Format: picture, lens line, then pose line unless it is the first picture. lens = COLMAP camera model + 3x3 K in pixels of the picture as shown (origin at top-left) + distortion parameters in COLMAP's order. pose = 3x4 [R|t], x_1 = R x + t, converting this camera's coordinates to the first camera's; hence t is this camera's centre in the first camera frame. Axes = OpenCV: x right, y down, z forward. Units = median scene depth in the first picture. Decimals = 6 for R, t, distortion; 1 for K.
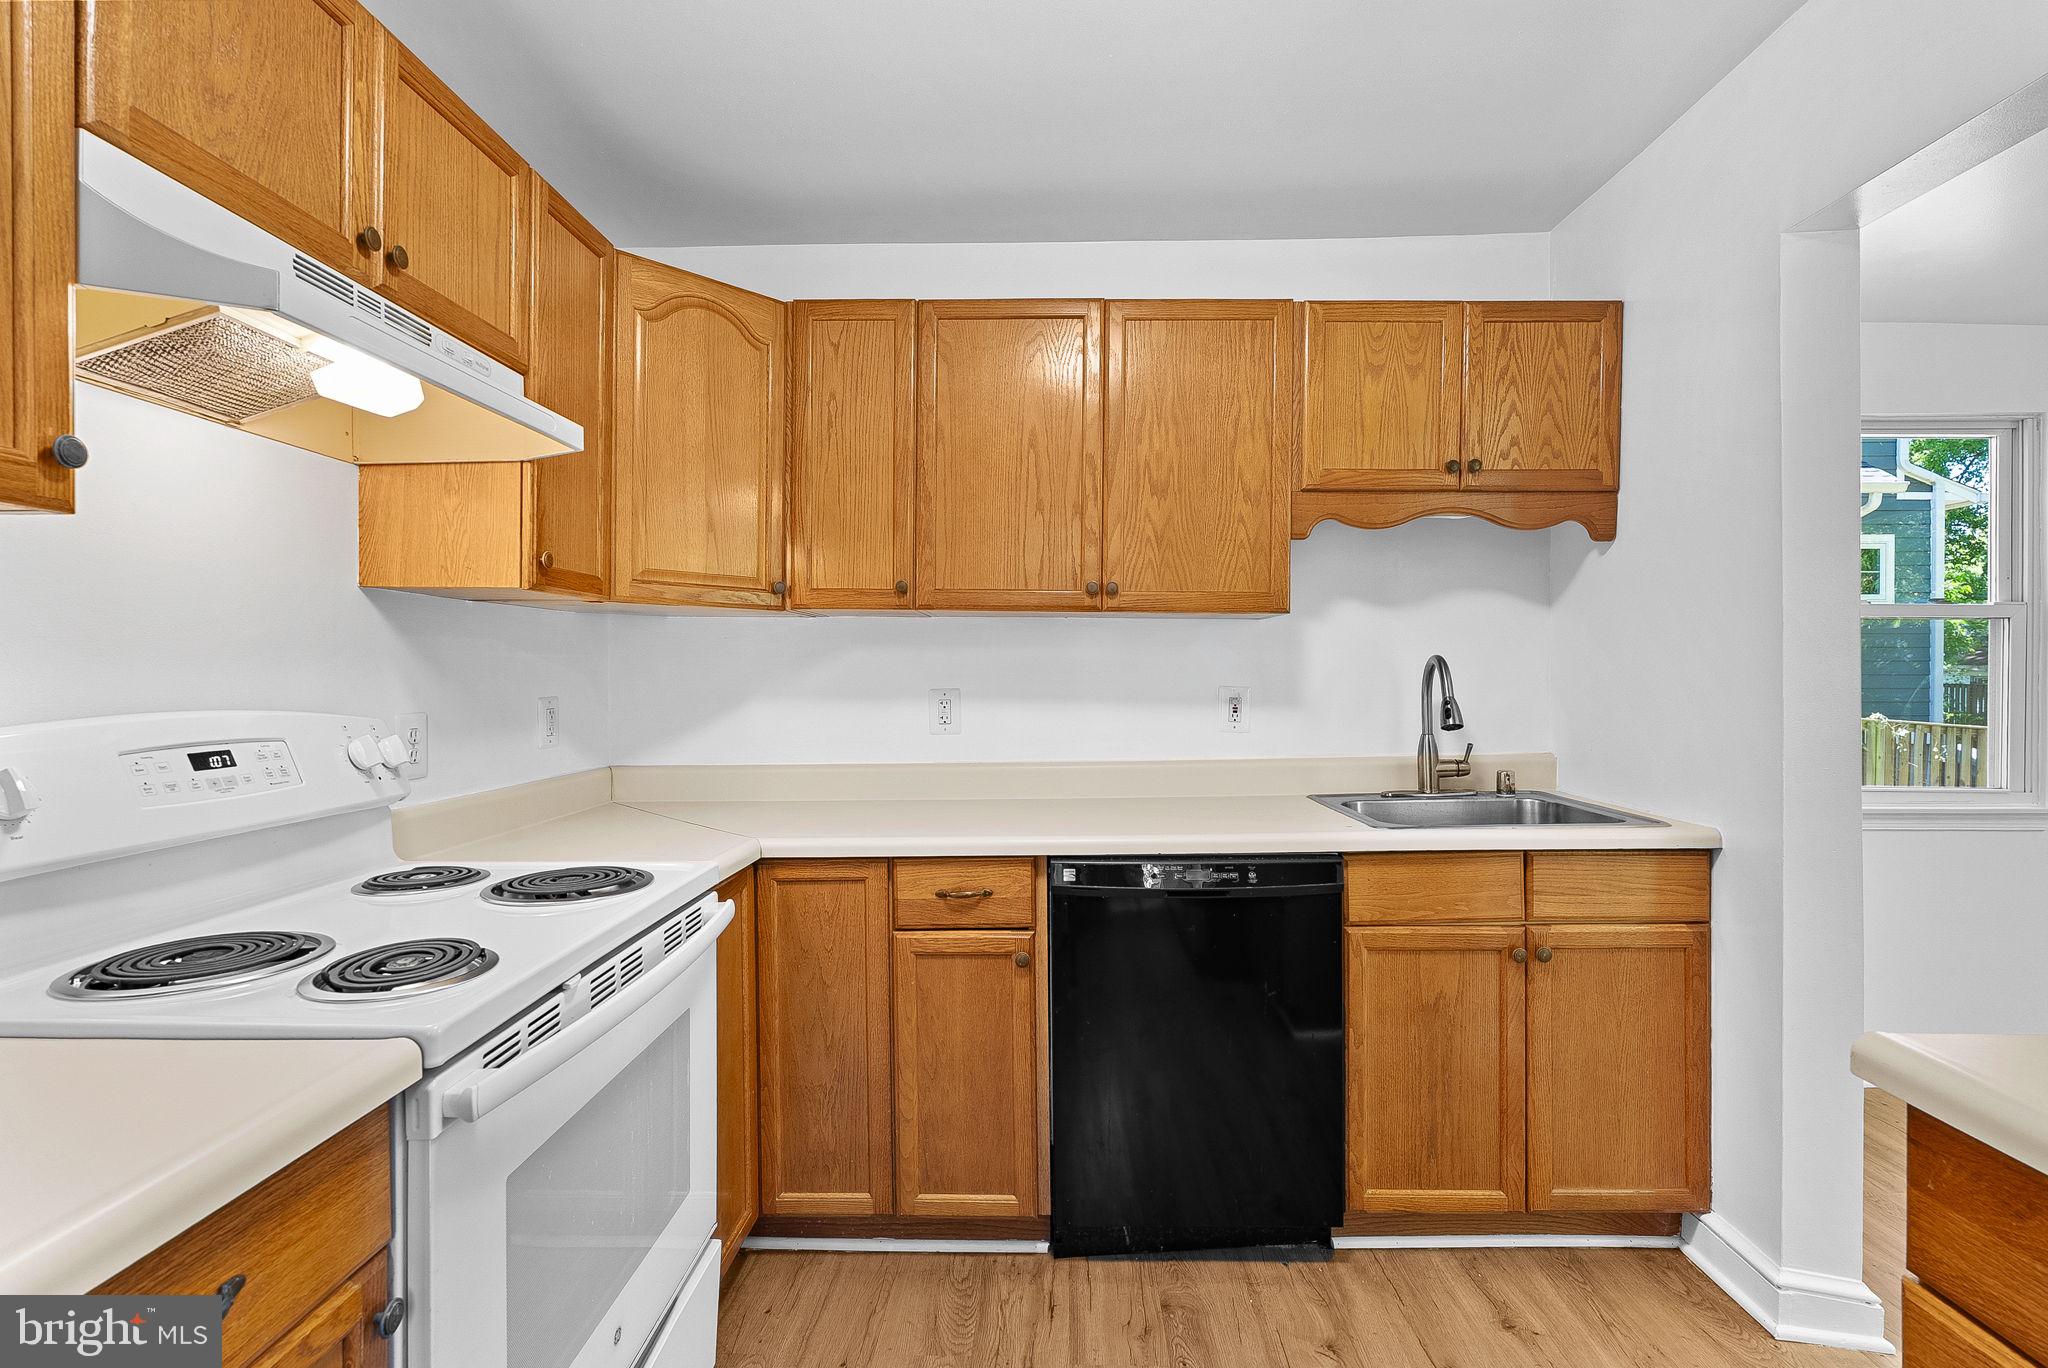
lens RADIAL K [[910.6, 0, 1030.1], [0, 910.6, 671.5], [0, 0, 1]] dist [-0.004312, -0.000024]
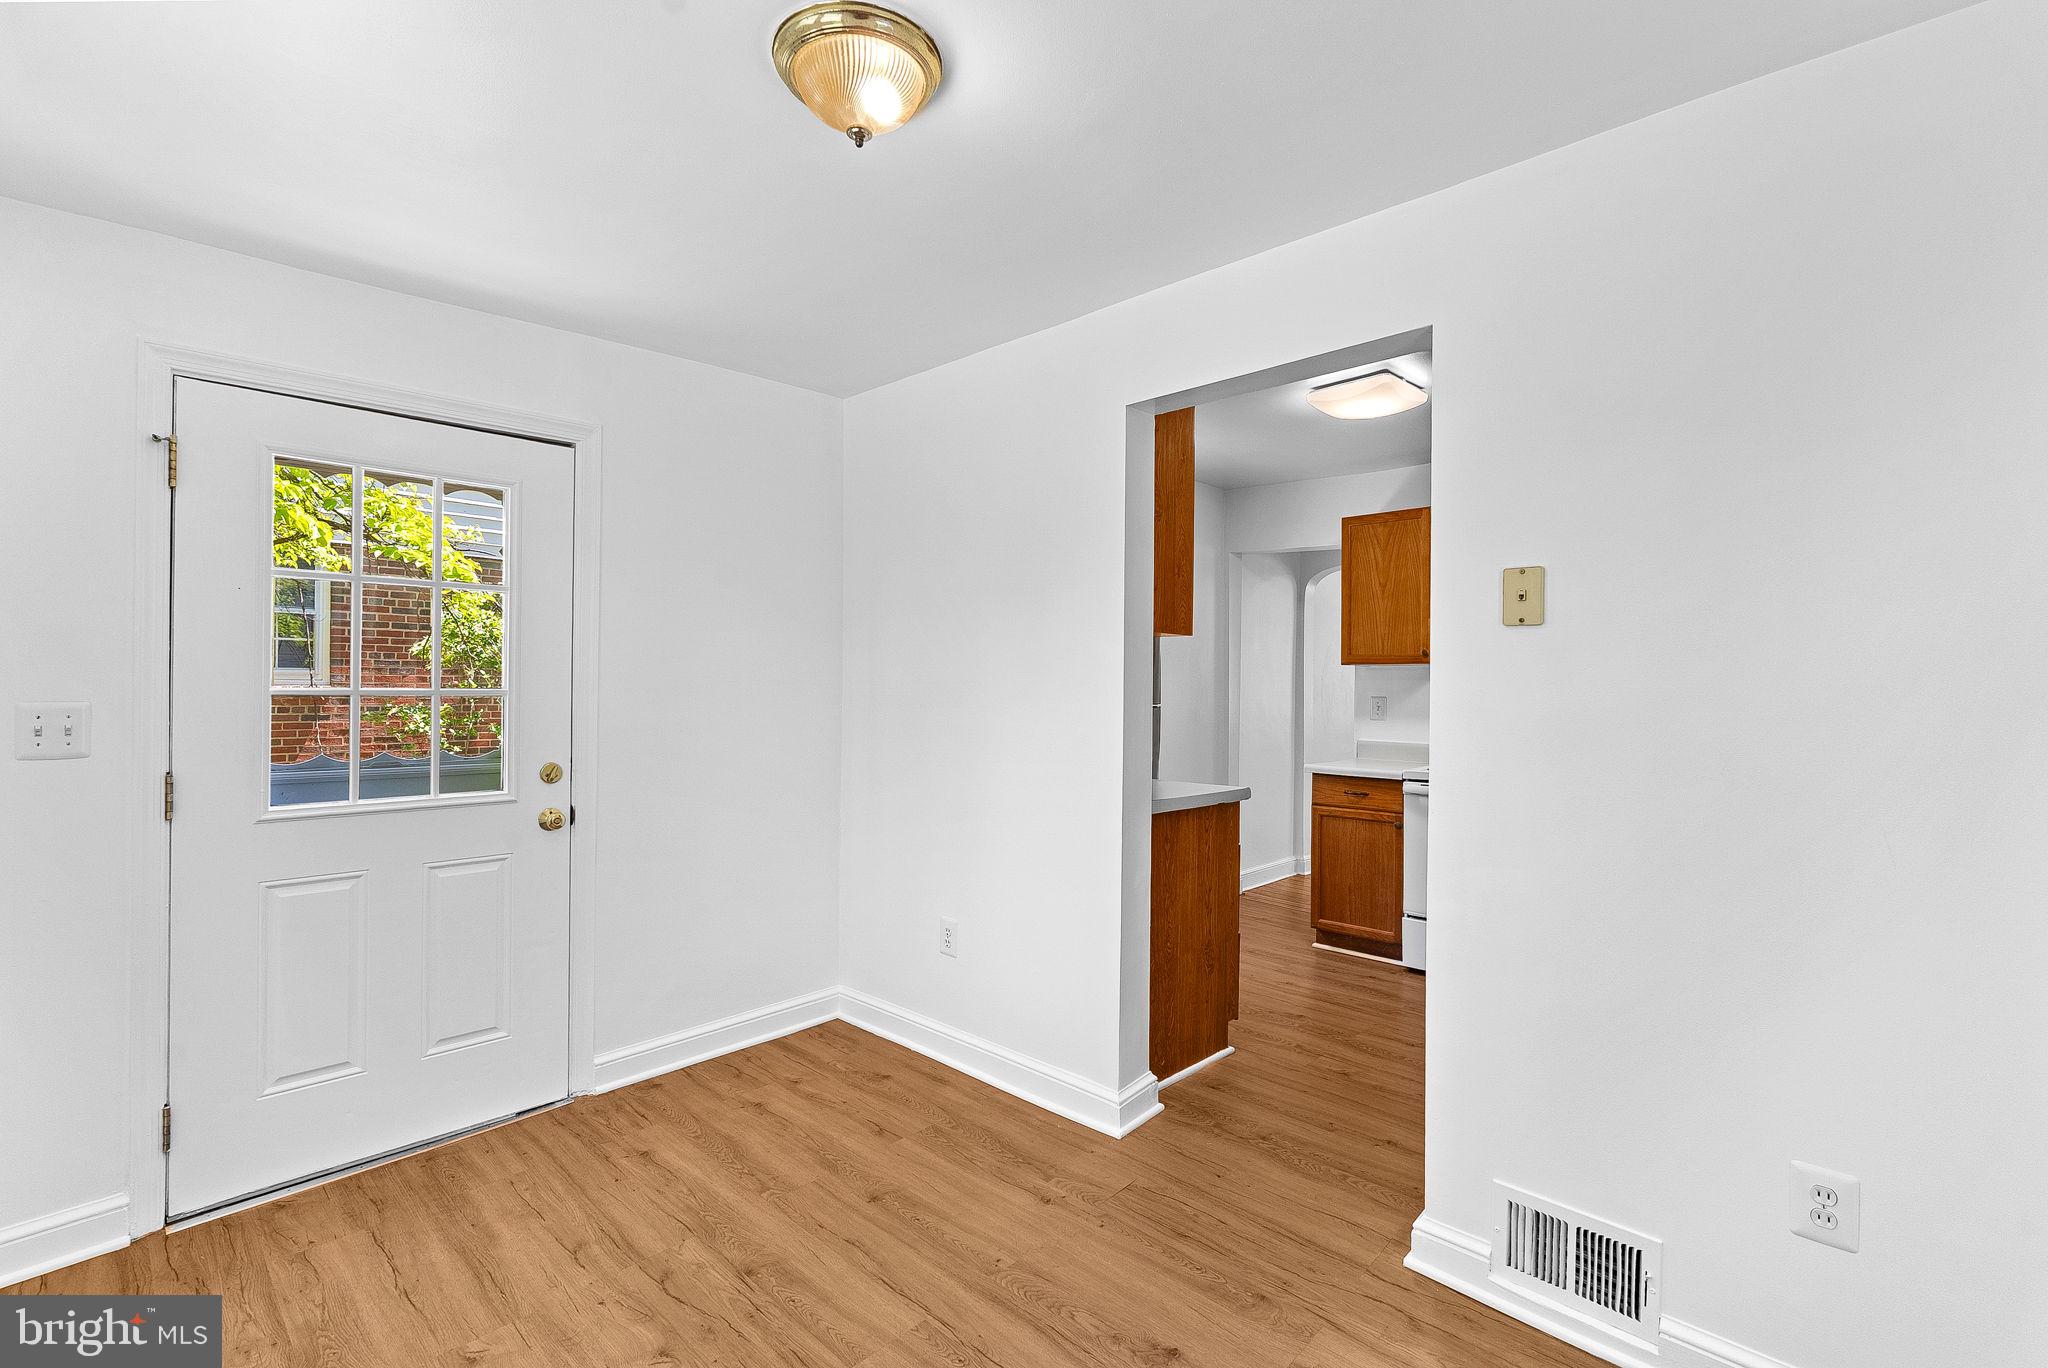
lens RADIAL K [[904.7, 0, 1047.8], [0, 904.7, 682.8], [0, 0, 1]] dist [-0.001379, -0.000326]
pose [[-0.660461, -0.013463, -0.750740, 1.853032], [-0.009697, 0.999909, -0.009400, -0.000266], [0.750798, 0.001071, -0.660531, 1.227568]]
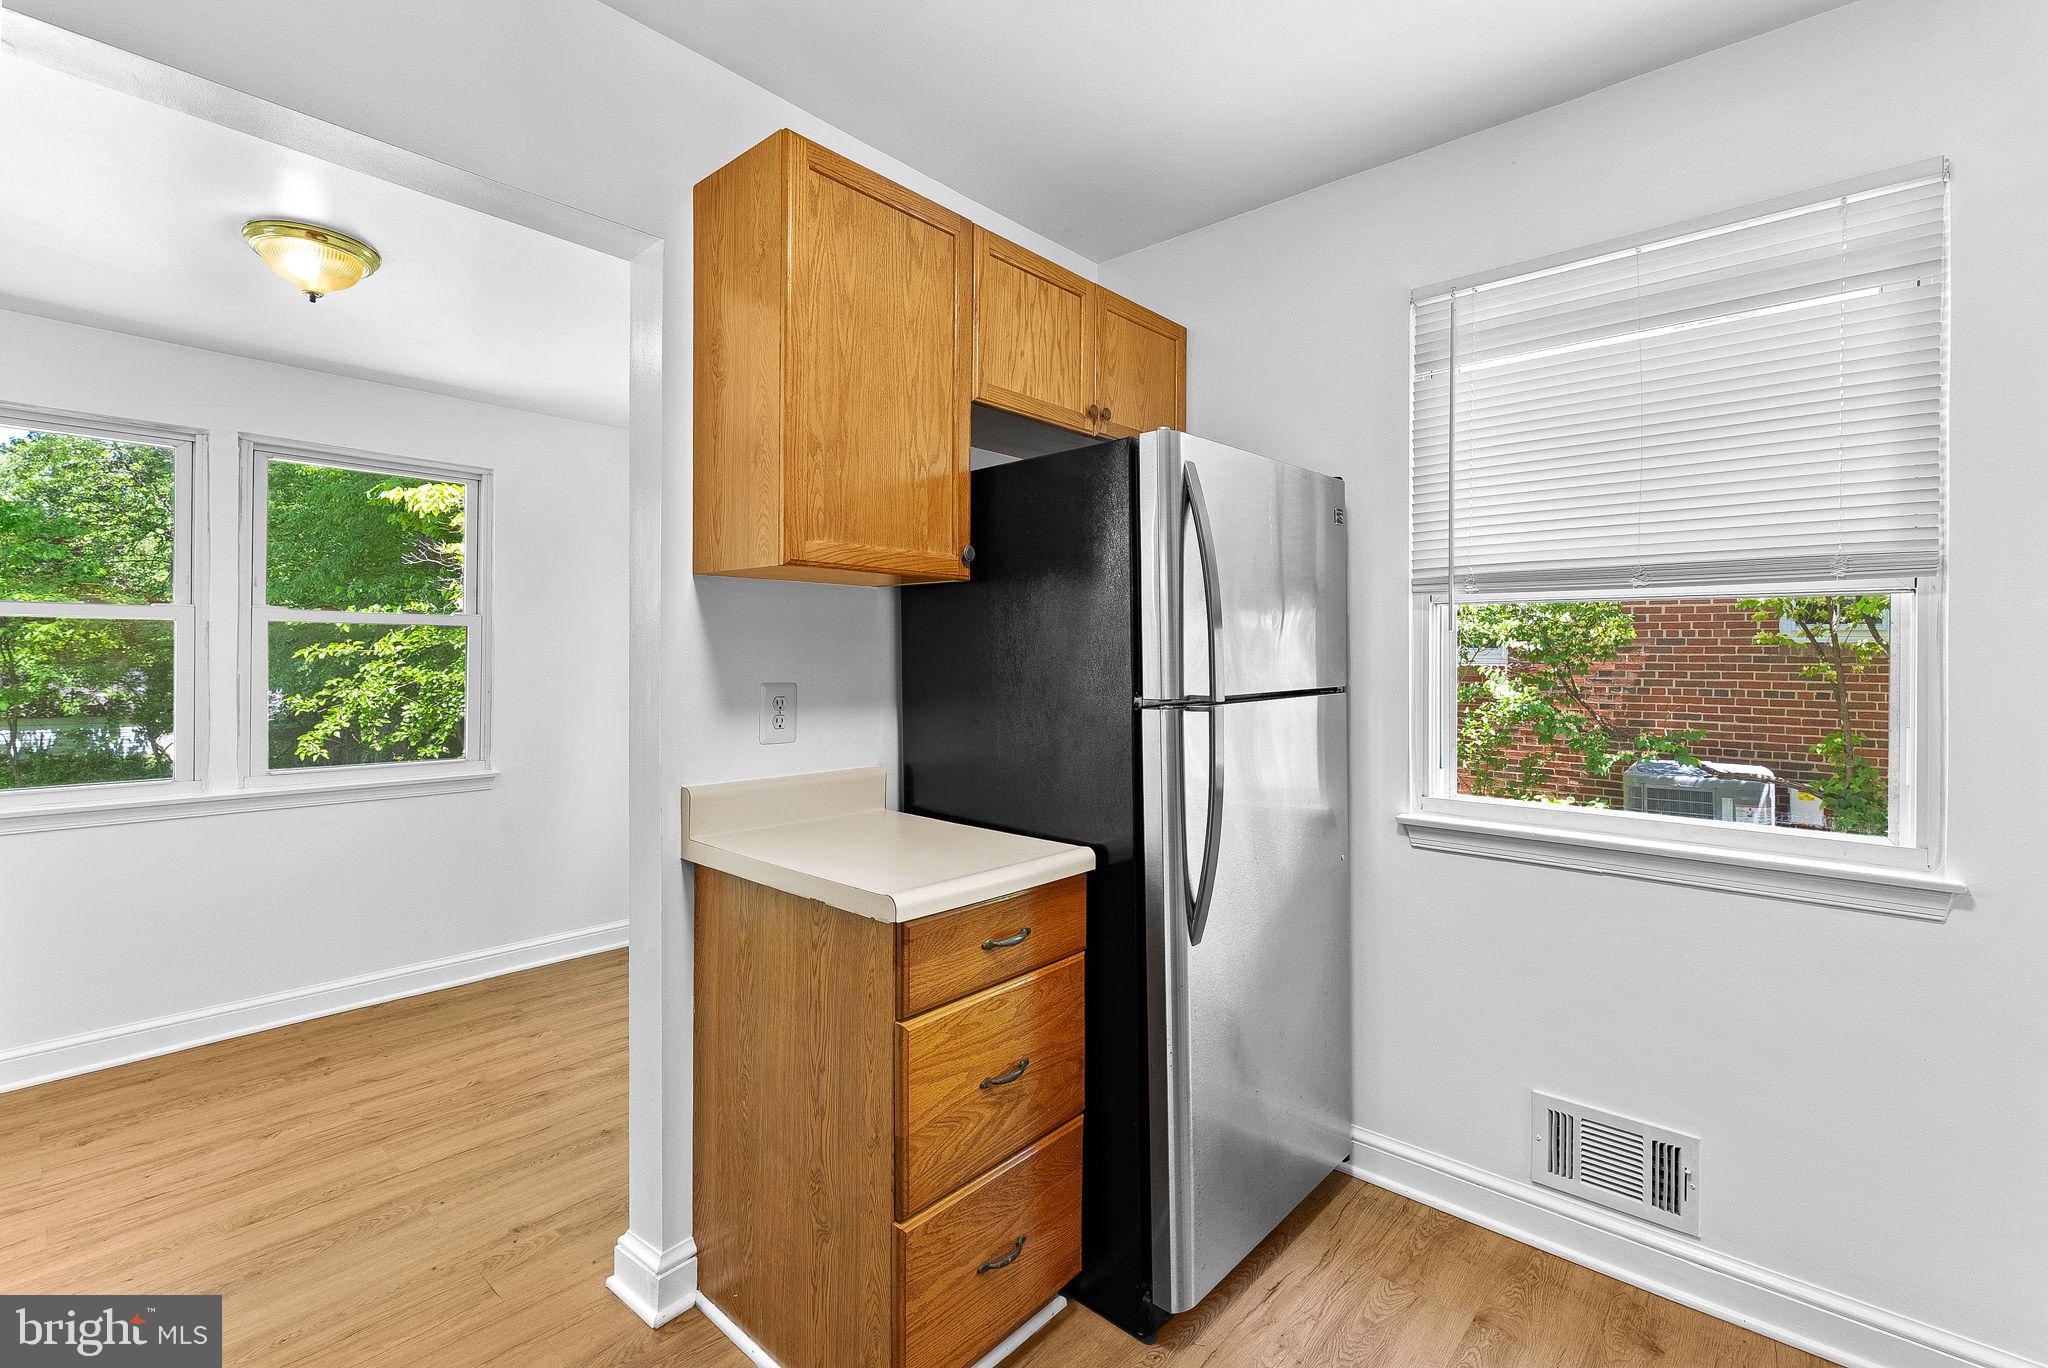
lens RADIAL K [[924.3, 0, 1025.8], [0, 924.3, 649.8], [0, 0, 1]] dist [-0.000018, 0.000498]
pose [[-0.763357, -0.006564, 0.645944, -0.146419], [-0.008974, 0.999960, -0.000443, -0.023317], [-0.645915, -0.006135, -0.763385, 0.904875]]
